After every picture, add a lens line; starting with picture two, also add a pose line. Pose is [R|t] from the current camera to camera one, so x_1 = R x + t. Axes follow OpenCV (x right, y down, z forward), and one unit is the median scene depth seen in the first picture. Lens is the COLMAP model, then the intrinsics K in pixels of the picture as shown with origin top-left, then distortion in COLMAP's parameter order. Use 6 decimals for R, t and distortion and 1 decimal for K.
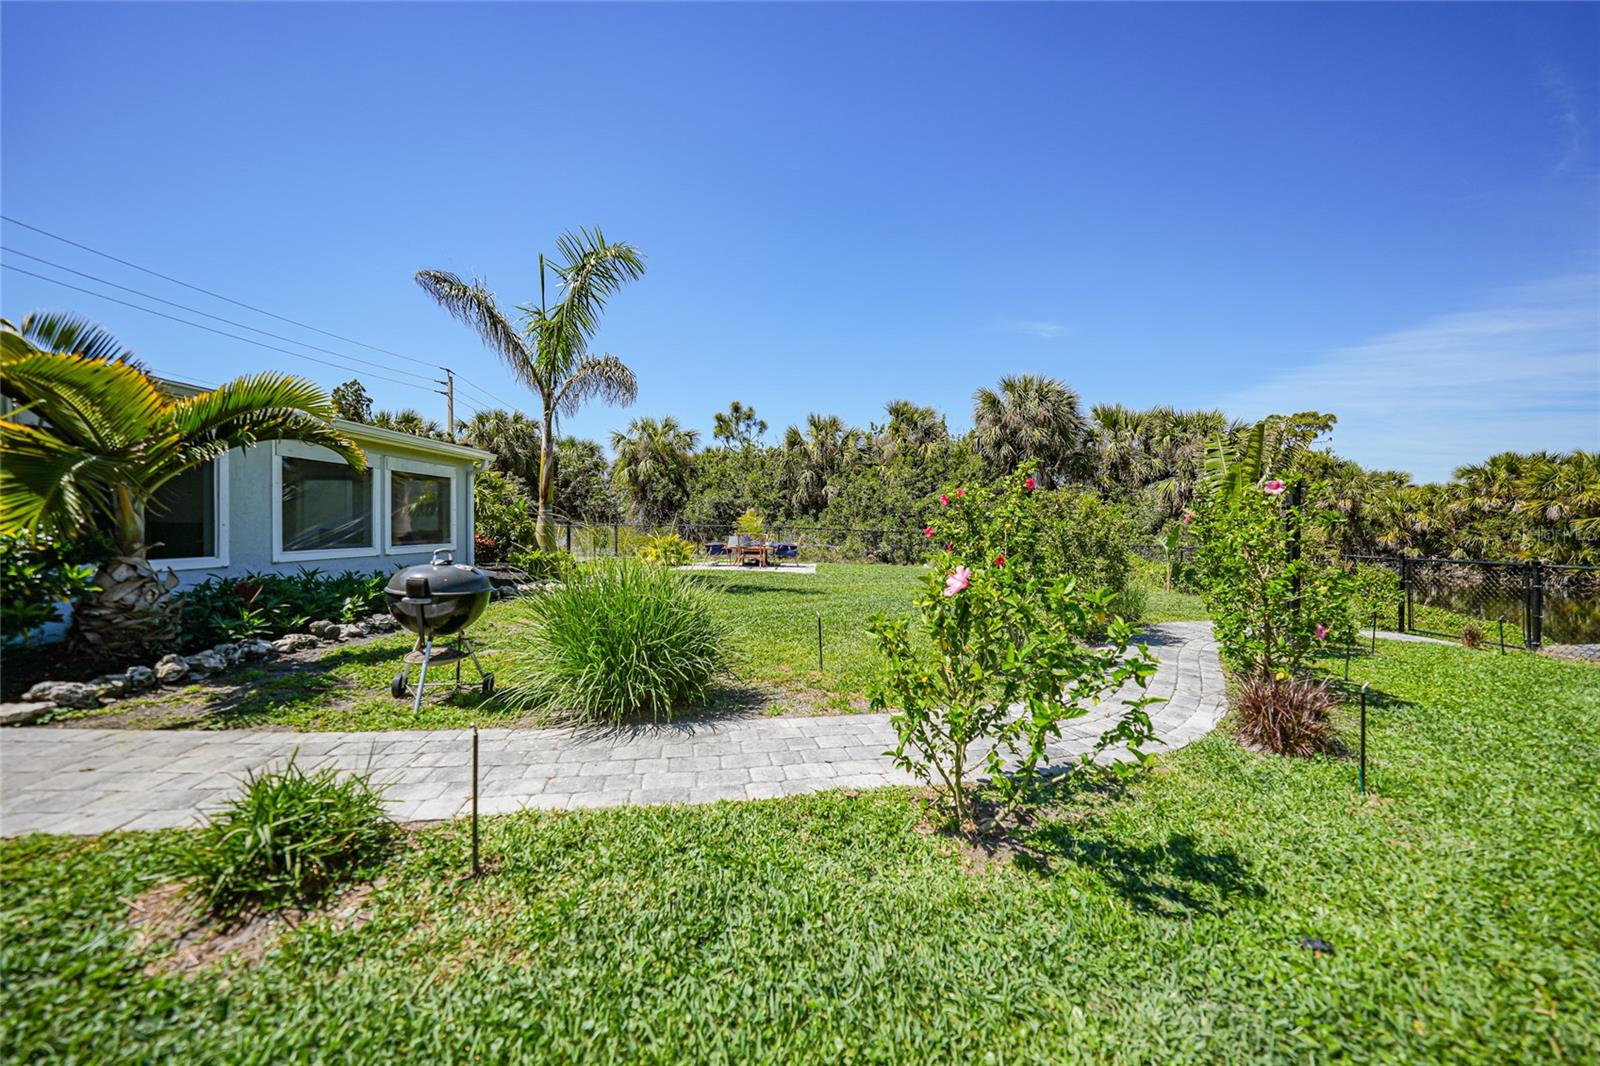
lens RADIAL K [[555.4, 0, 801.7], [0, 555.4, 528.9], [0, 0, 1]] dist [-0.022786, 0.005722]
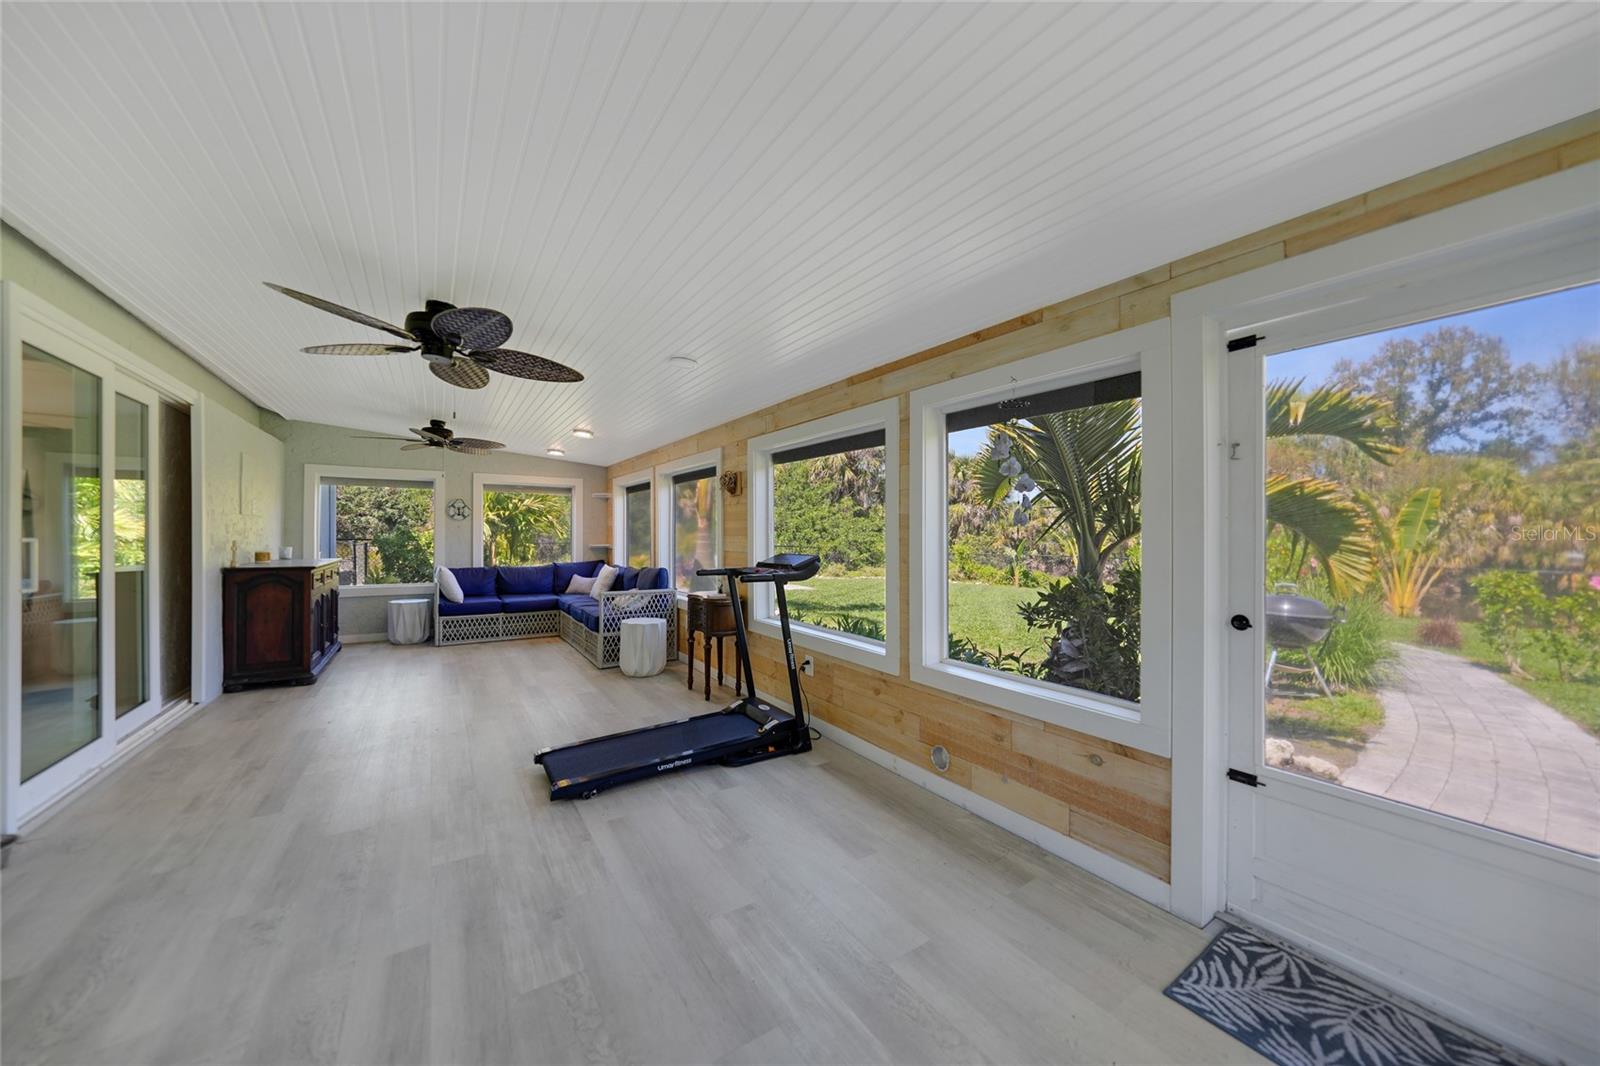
lens RADIAL K [[552.7, 0, 798.8], [0, 552.7, 530.2], [0, 0, 1]] dist [-0.026423, 0.005692]
pose [[0.822483, 0.000440, 0.568789, -0.302510], [0.005224, 0.999952, -0.008327, -0.011108], [-0.568765, 0.009820, 0.822441, 0.070332]]
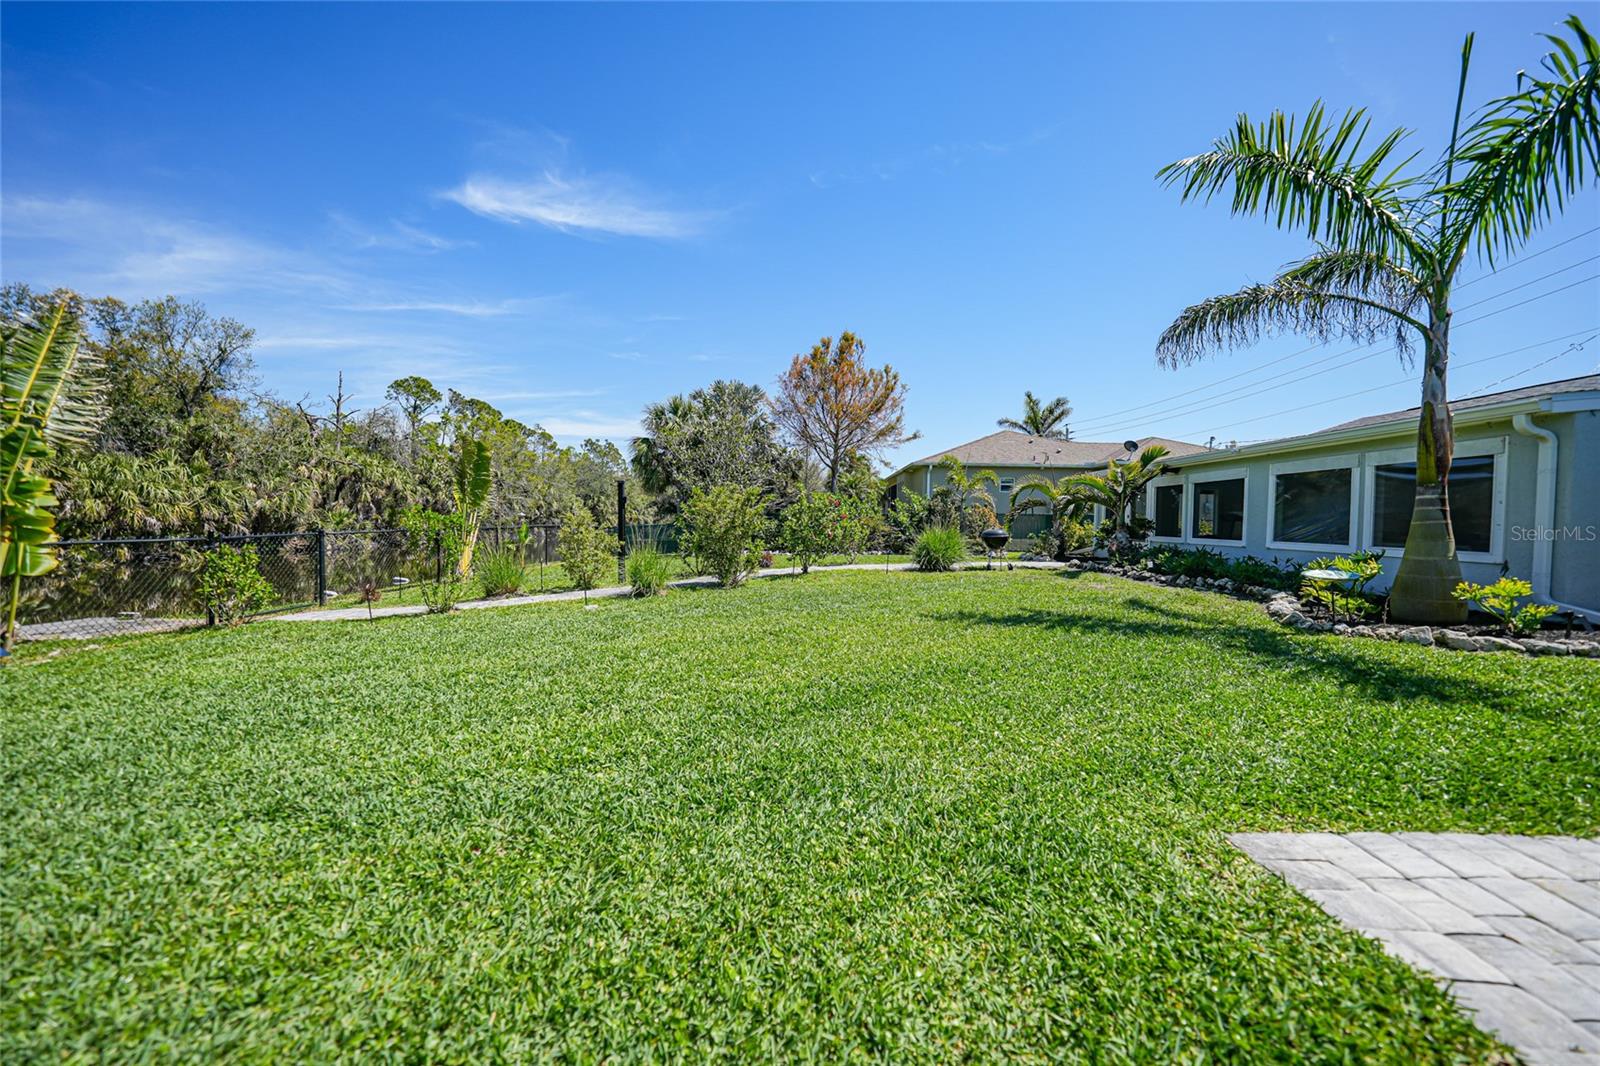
lens RADIAL K [[555.4, 0, 805.0], [0, 555.4, 527.0], [0, 0, 1]] dist [-0.022786, 0.005722]
pose [[-0.999731, -0.022132, 0.006870, 0.063578], [-0.021962, 0.999474, 0.023856, -0.000955], [-0.007395, 0.023699, -0.999692, 0.572202]]
